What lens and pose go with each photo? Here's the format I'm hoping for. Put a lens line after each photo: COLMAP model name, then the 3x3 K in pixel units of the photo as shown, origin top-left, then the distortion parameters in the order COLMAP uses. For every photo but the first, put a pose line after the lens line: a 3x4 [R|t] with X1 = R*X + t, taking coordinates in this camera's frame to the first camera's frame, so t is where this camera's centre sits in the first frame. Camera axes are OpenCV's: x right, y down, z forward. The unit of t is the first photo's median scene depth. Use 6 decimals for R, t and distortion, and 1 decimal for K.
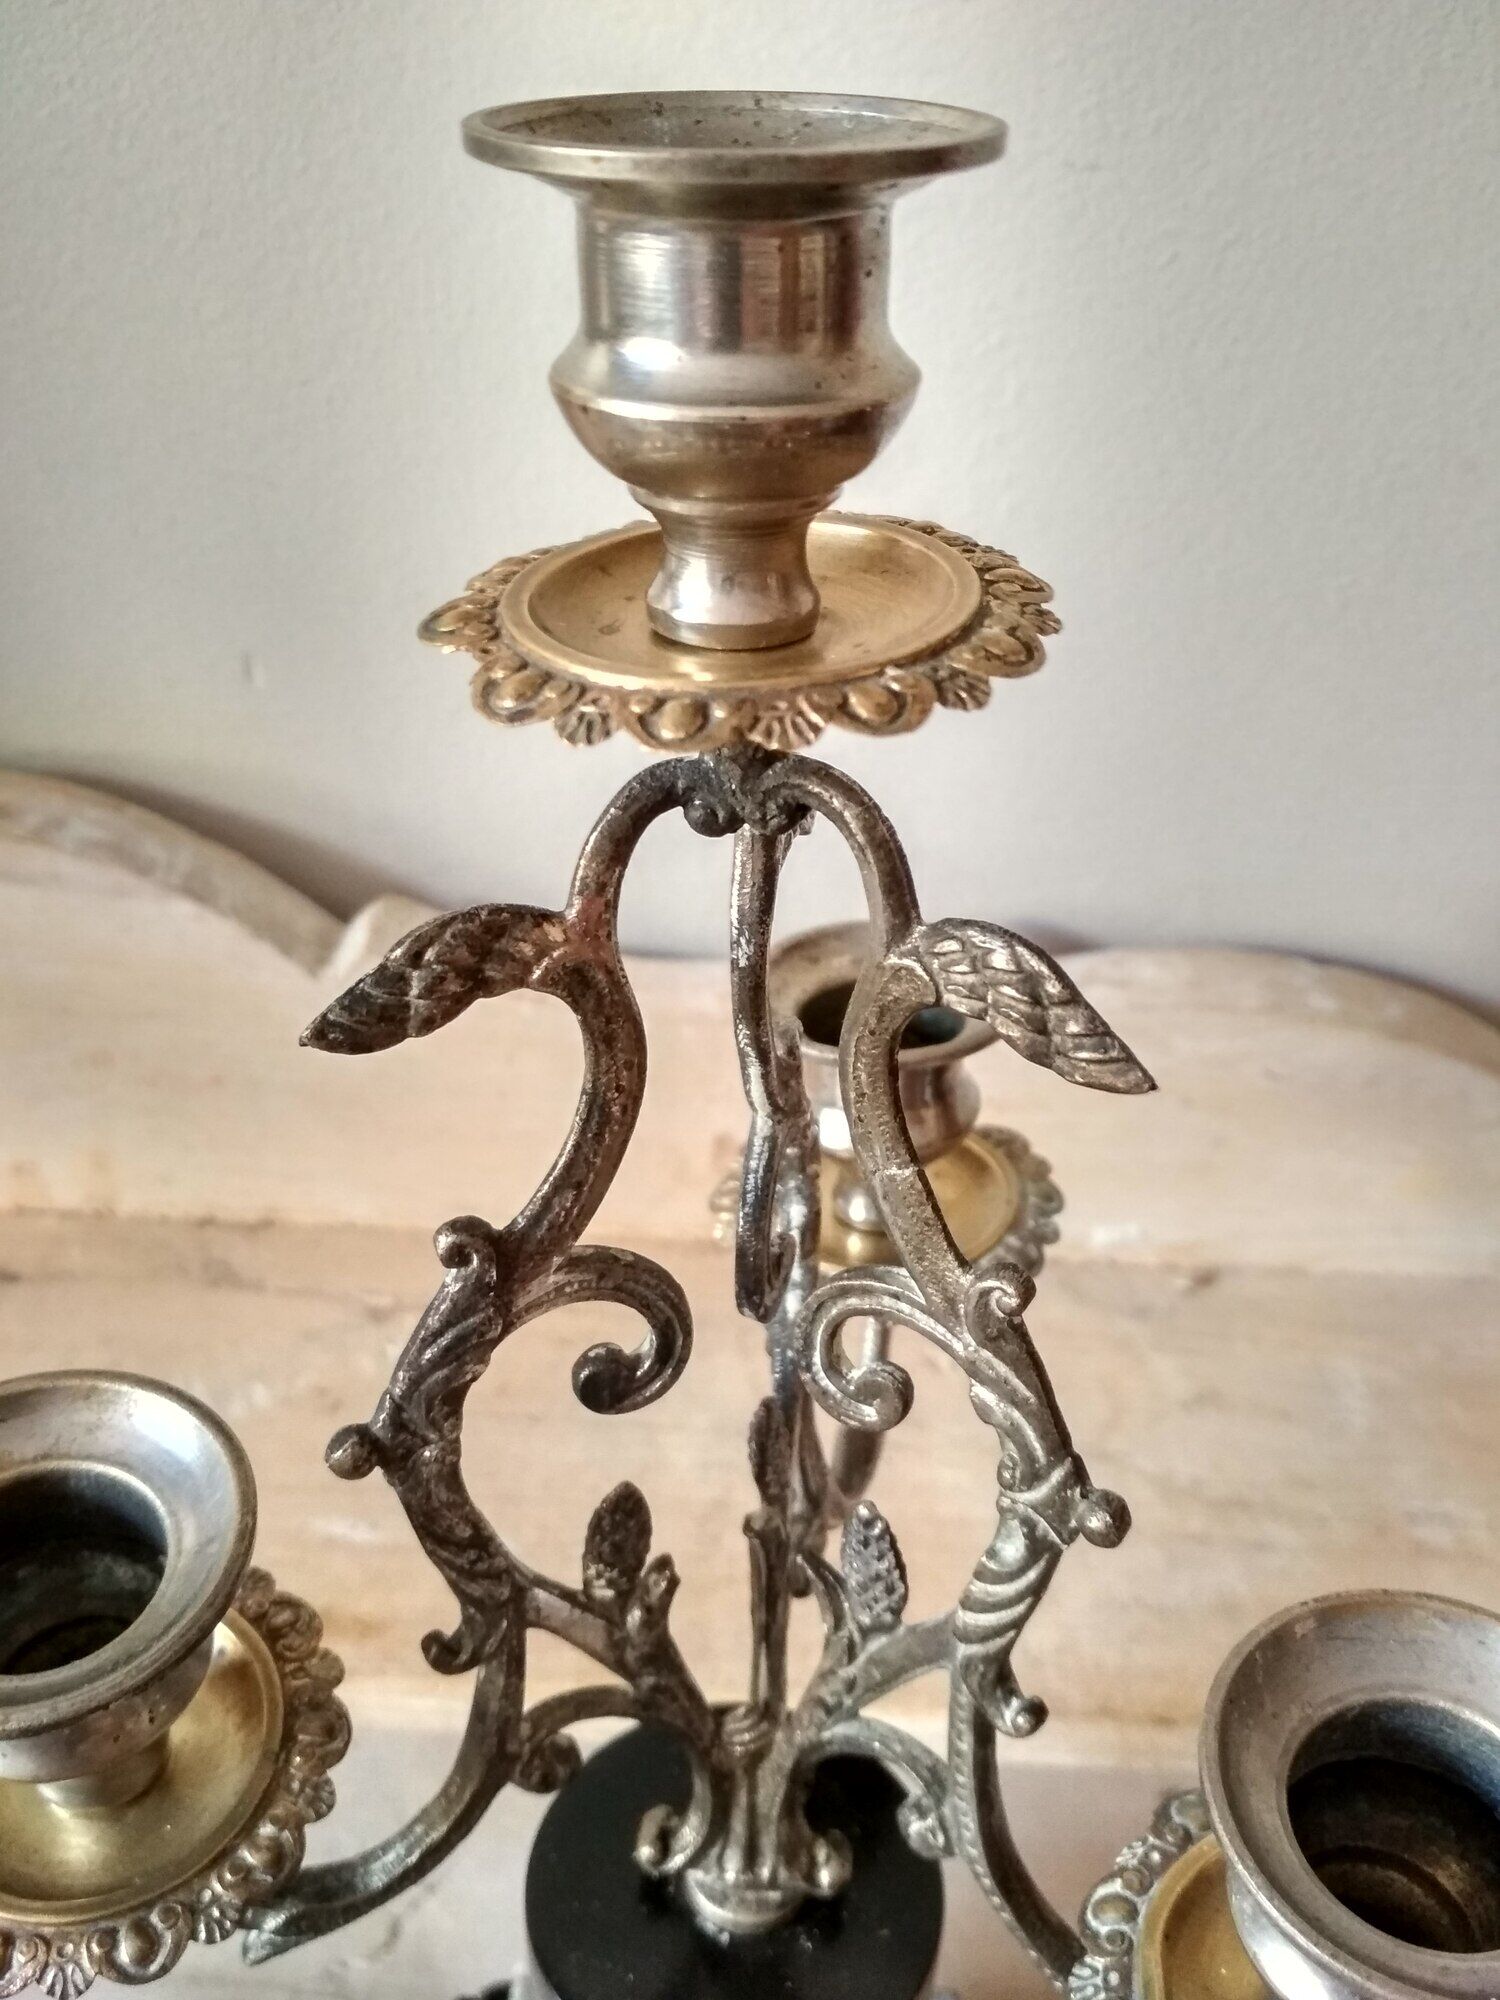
lens RADIAL K [[1881.9, 0, 750.0], [0, 1881.9, 1000.0], [0, 0, 1]] dist [0.113926, -0.327008]
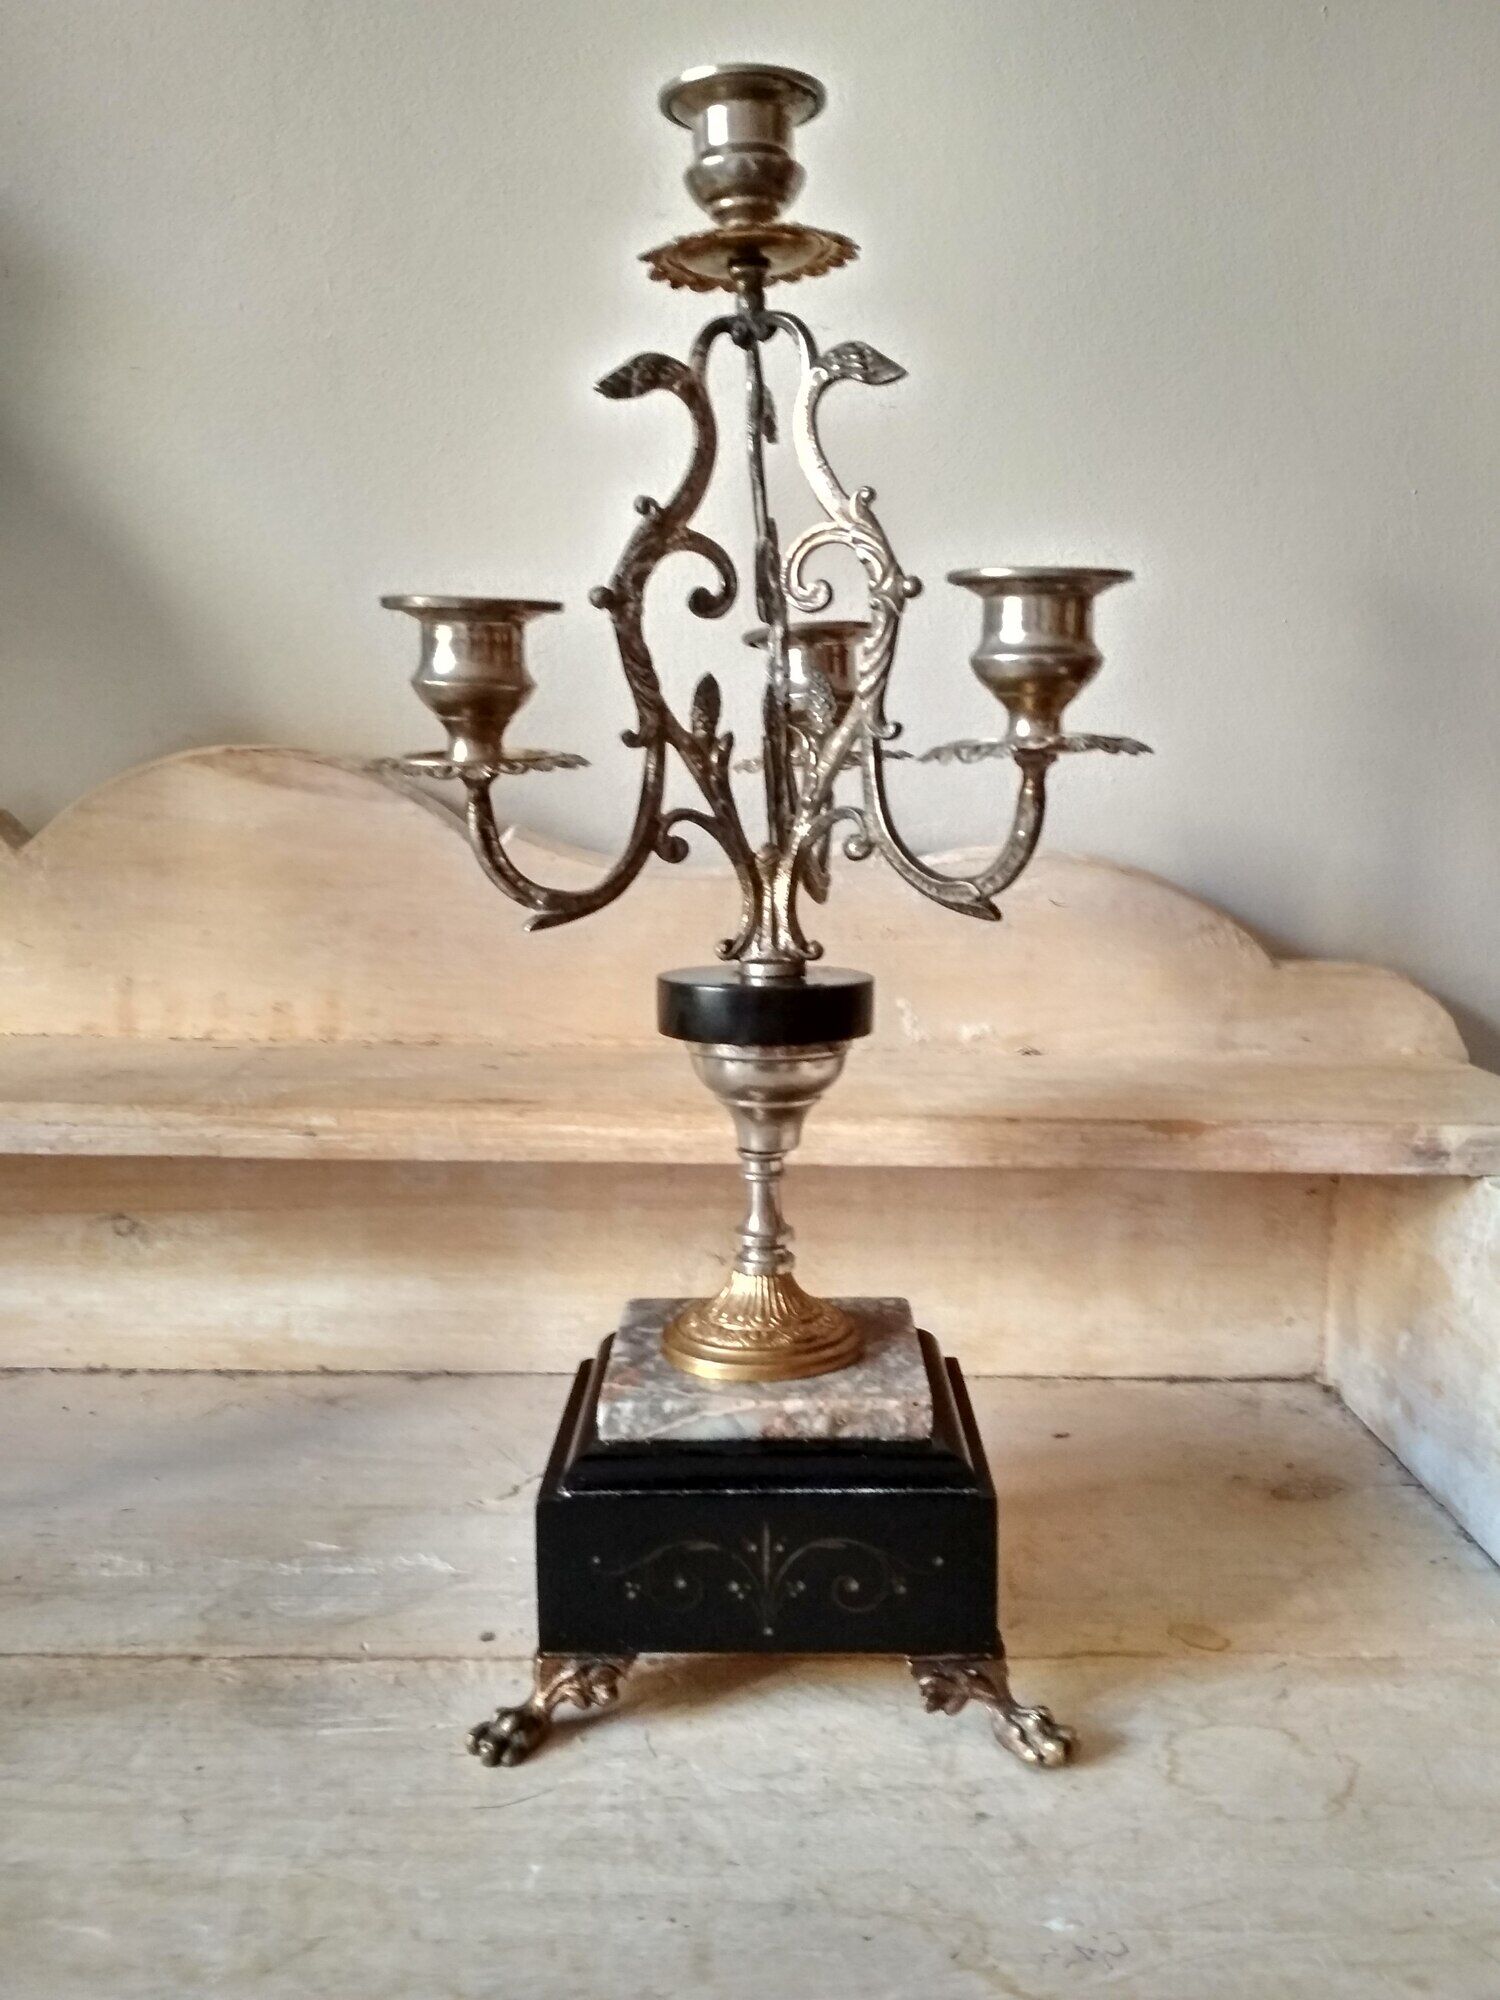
lens RADIAL K [[1768.7, 0, 750.0], [0, 1768.7, 1000.0], [0, 0, 1]] dist [0.045769, -0.112905]
pose [[0.998469, -0.035427, 0.042491, -0.121884], [0.050677, 0.893775, -0.445643, 1.549825], [-0.022190, 0.447114, 0.894202, -0.709011]]
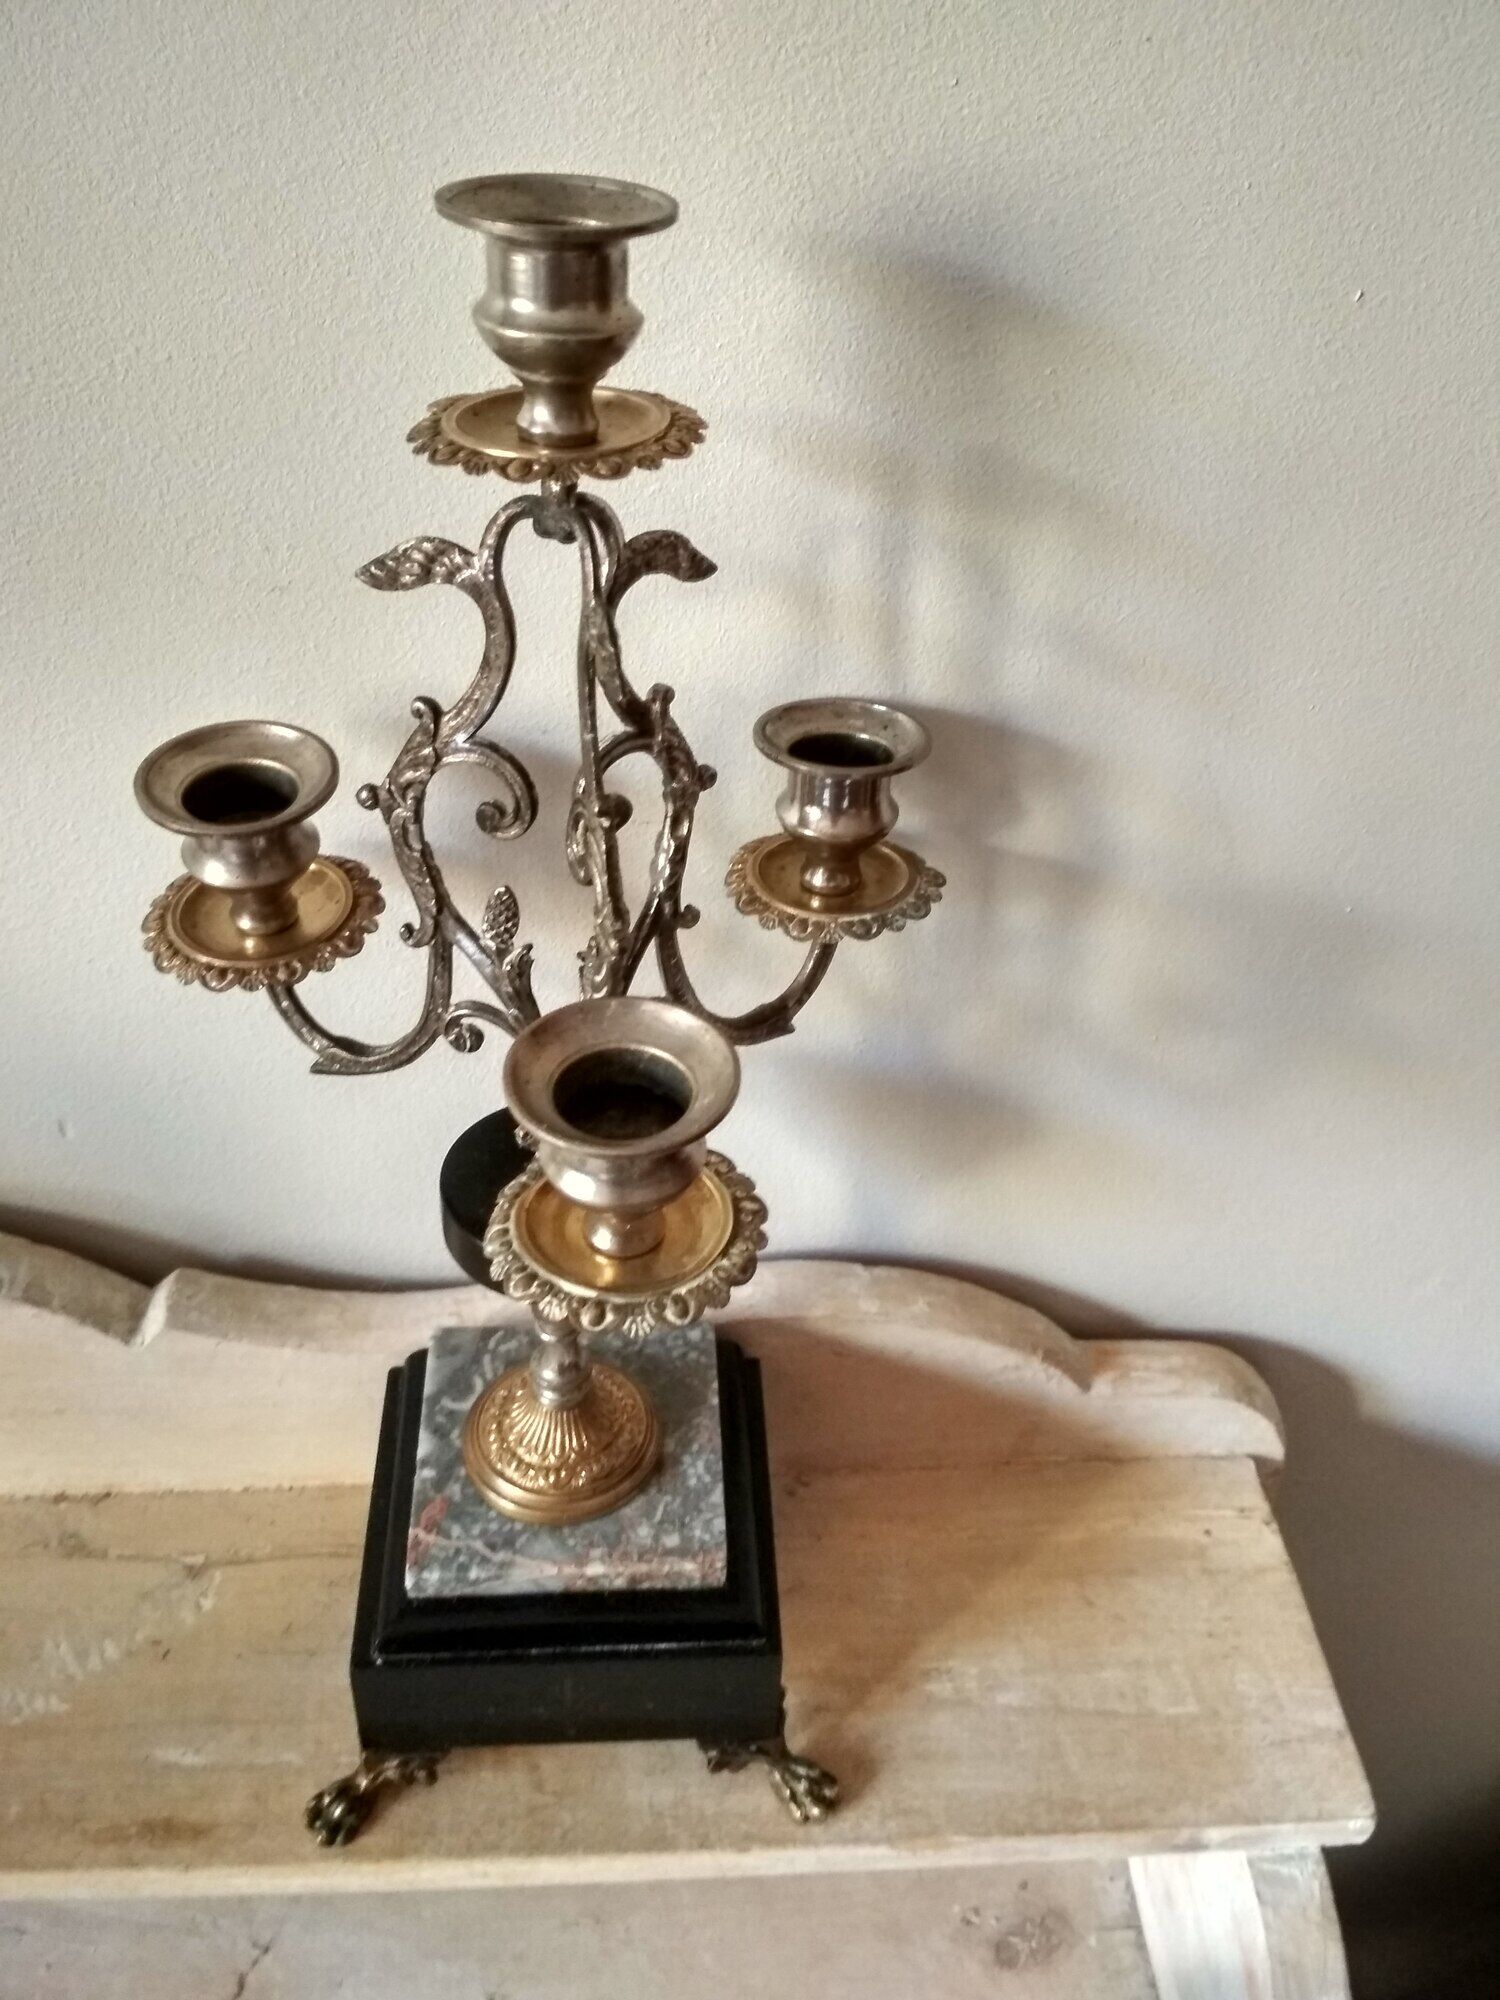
lens RADIAL K [[1832.2, 0, 751.3], [0, 1832.2, 1012.8], [0, 0, 1]] dist [0.072843, -0.210348]
pose [[0.992596, -0.055965, 0.107798, -0.015944], [0.048475, 0.996306, 0.070886, 0.243114], [-0.111367, -0.065135, 0.991643, -0.853611]]
